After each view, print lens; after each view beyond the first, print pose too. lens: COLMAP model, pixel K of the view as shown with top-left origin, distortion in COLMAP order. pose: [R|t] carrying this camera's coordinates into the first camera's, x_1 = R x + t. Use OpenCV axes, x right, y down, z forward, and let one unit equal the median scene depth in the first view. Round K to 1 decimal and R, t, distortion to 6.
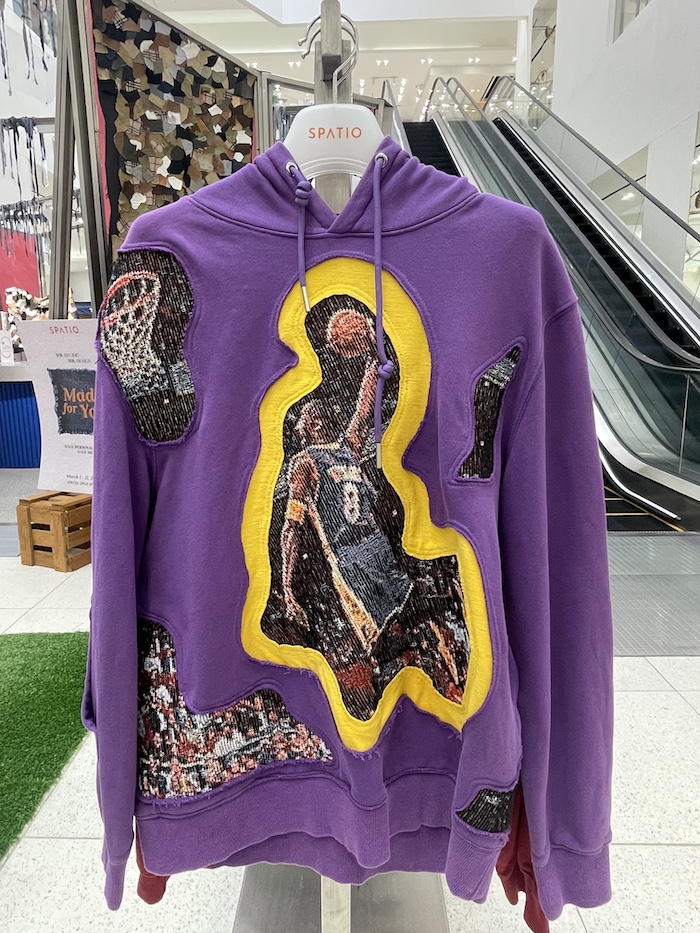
lens RADIAL K [[590.1, 0, 331.1], [0, 590.1, 457.5], [0, 0, 1]] dist [0.038779, 0.003512]
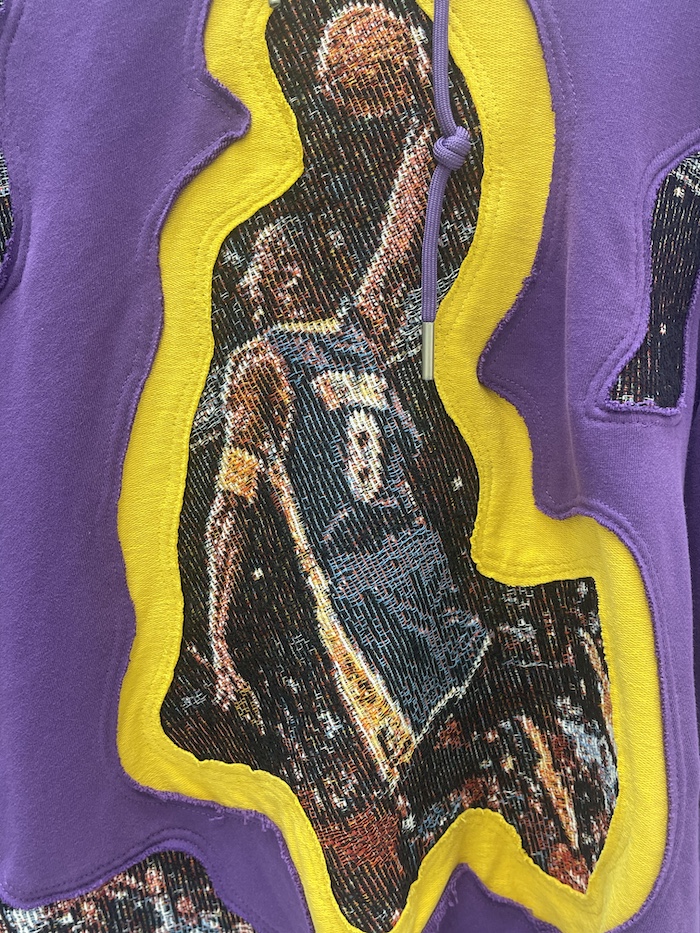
lens RADIAL K [[871.6, 0, 349.4], [0, 871.6, 466.9], [0, 0, 1]] dist [0.036943, 0.000000]
pose [[0.999313, 0.024968, 0.027379, 0.005826], [-0.026108, 0.998773, 0.042090, 0.056553], [-0.026295, -0.042776, 0.998739, 0.340447]]
